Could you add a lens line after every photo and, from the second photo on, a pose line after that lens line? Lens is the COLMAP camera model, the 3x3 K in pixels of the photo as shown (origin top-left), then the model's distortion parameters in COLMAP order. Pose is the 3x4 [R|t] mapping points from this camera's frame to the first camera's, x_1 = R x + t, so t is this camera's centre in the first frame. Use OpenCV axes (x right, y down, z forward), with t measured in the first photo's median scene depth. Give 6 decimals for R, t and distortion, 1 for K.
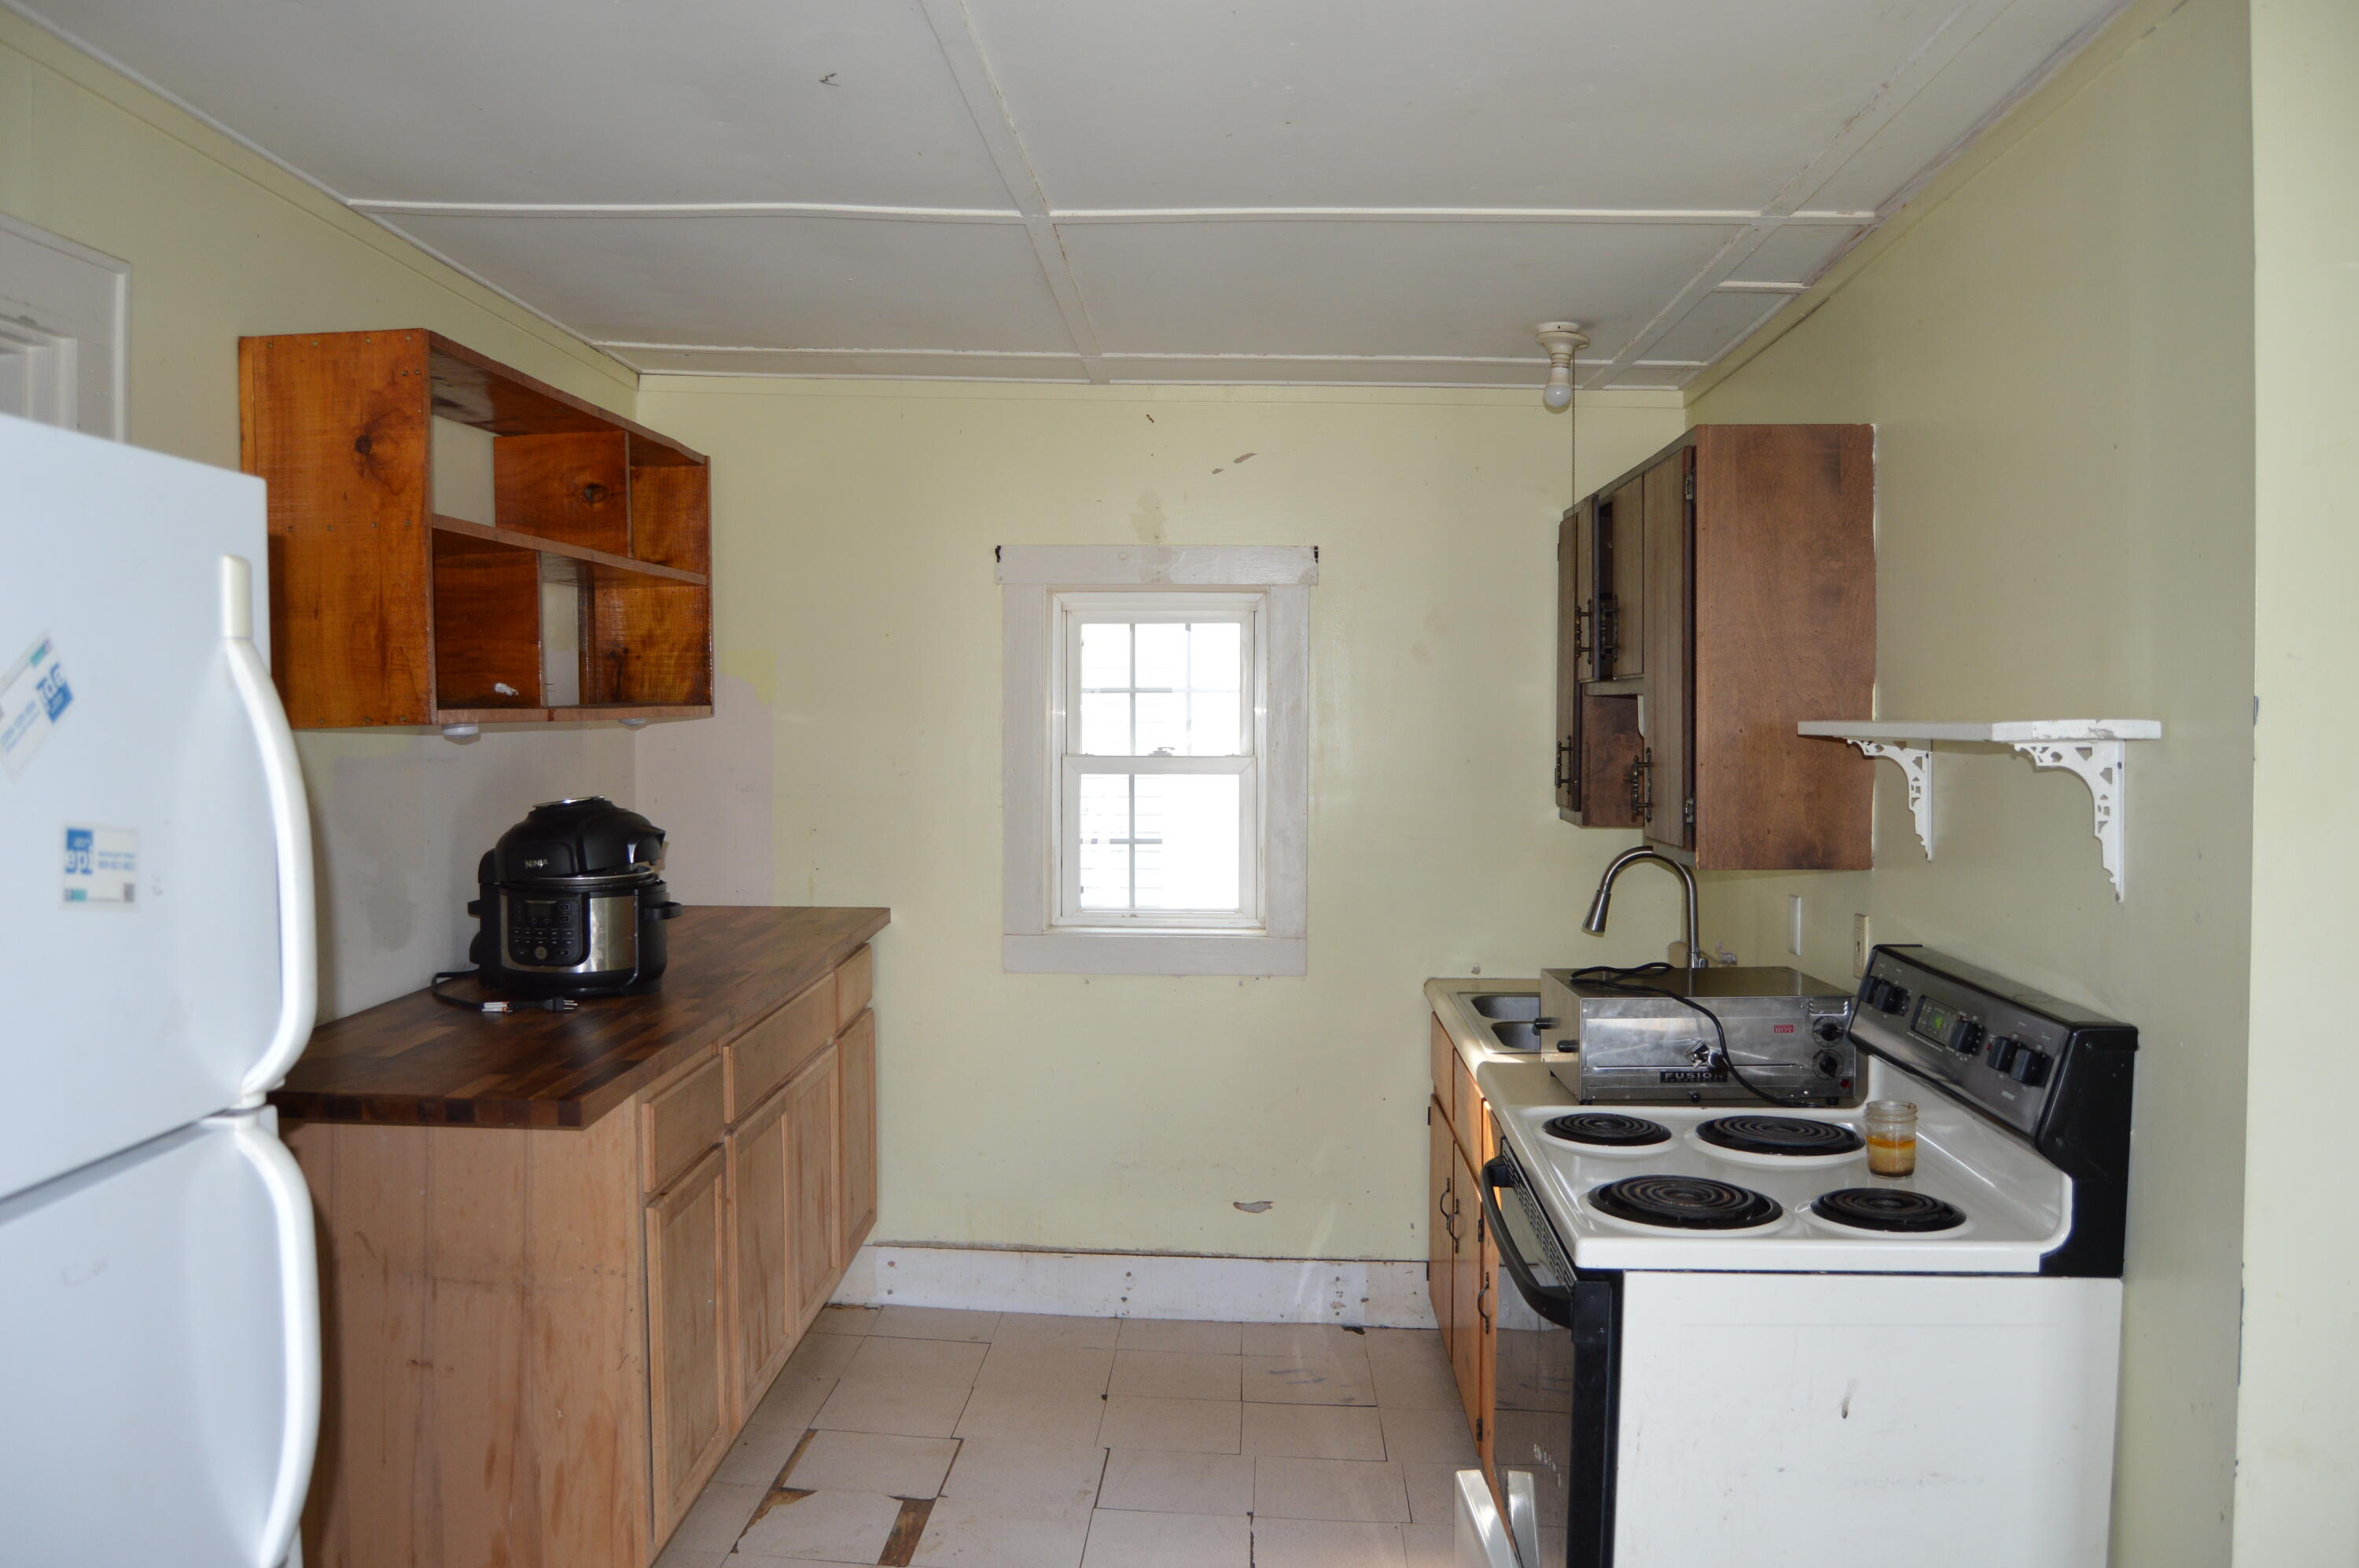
lens RADIAL K [[1858.4, 0, 1154.1], [0, 1858.4, 781.0], [0, 0, 1]] dist [-0.099987, 0.050261]
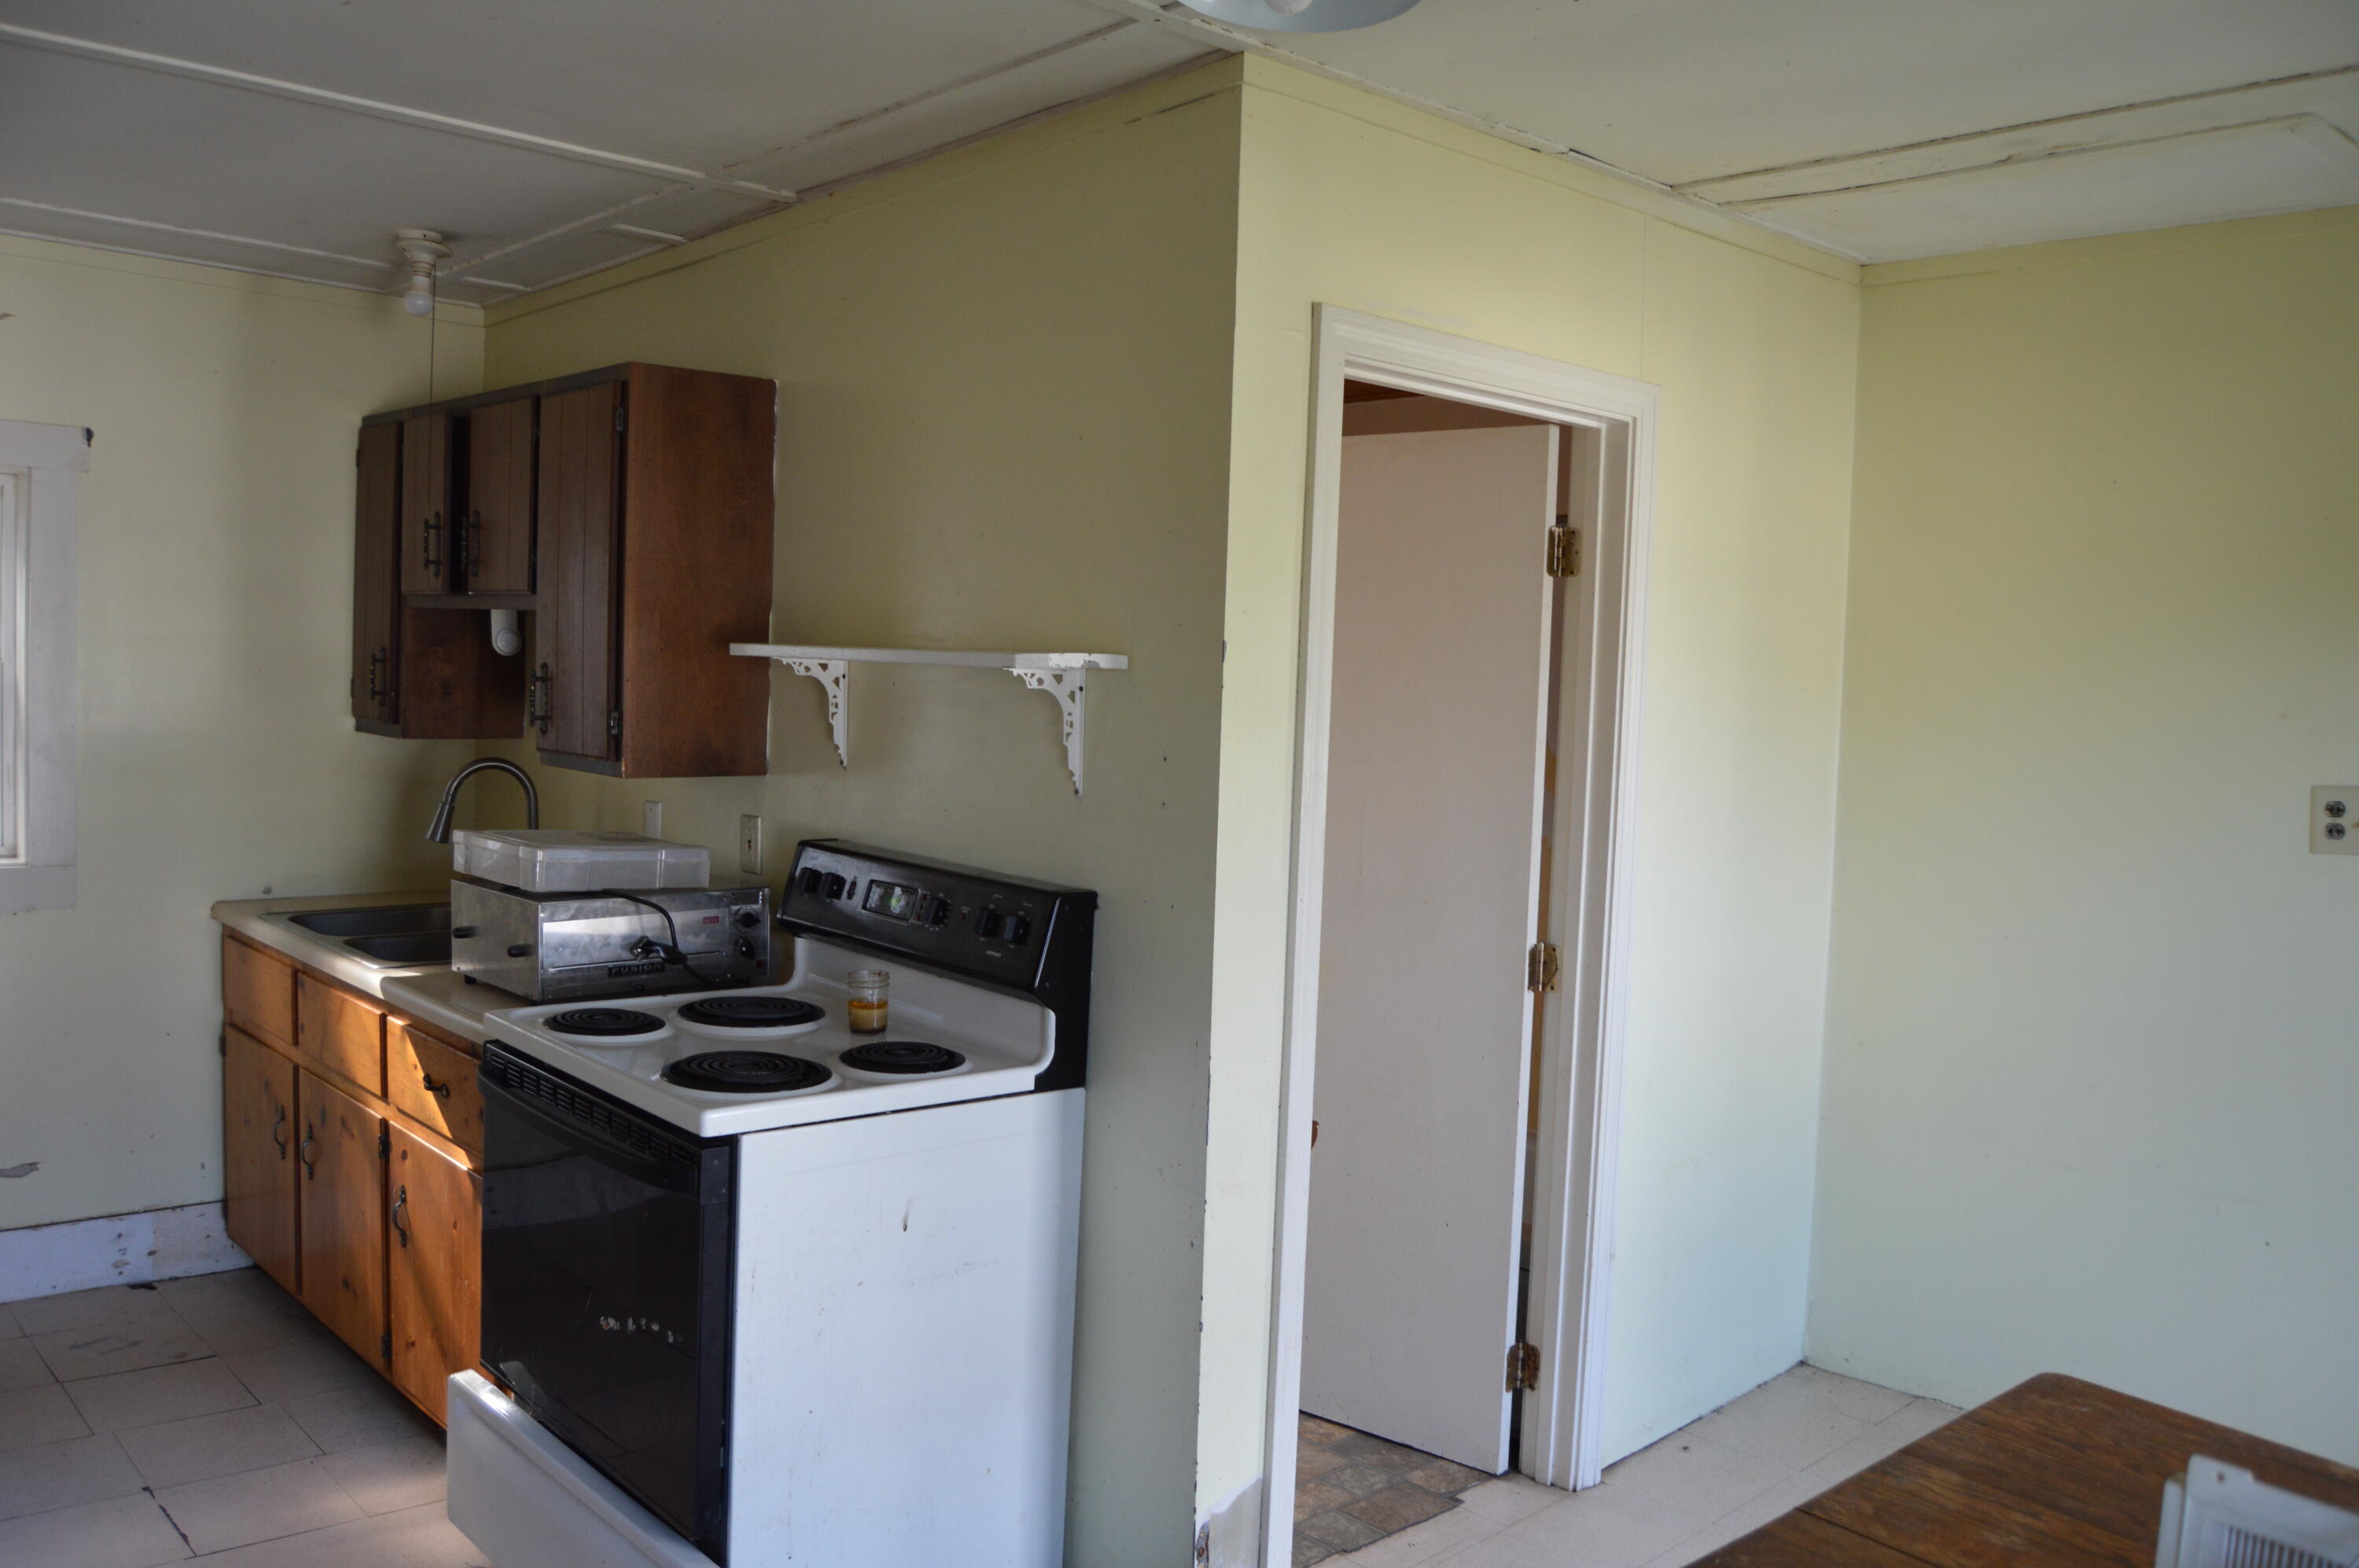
lens RADIAL K [[1858.4, 0, 1154.1], [0, 1858.4, 781.0], [0, 0, 1]] dist [-0.099987, 0.050261]
pose [[0.709115, -0.019570, 0.704821, -0.246518], [-0.013968, 0.999029, 0.041792, 0.000428], [-0.704955, -0.039480, 0.708153, 0.022320]]
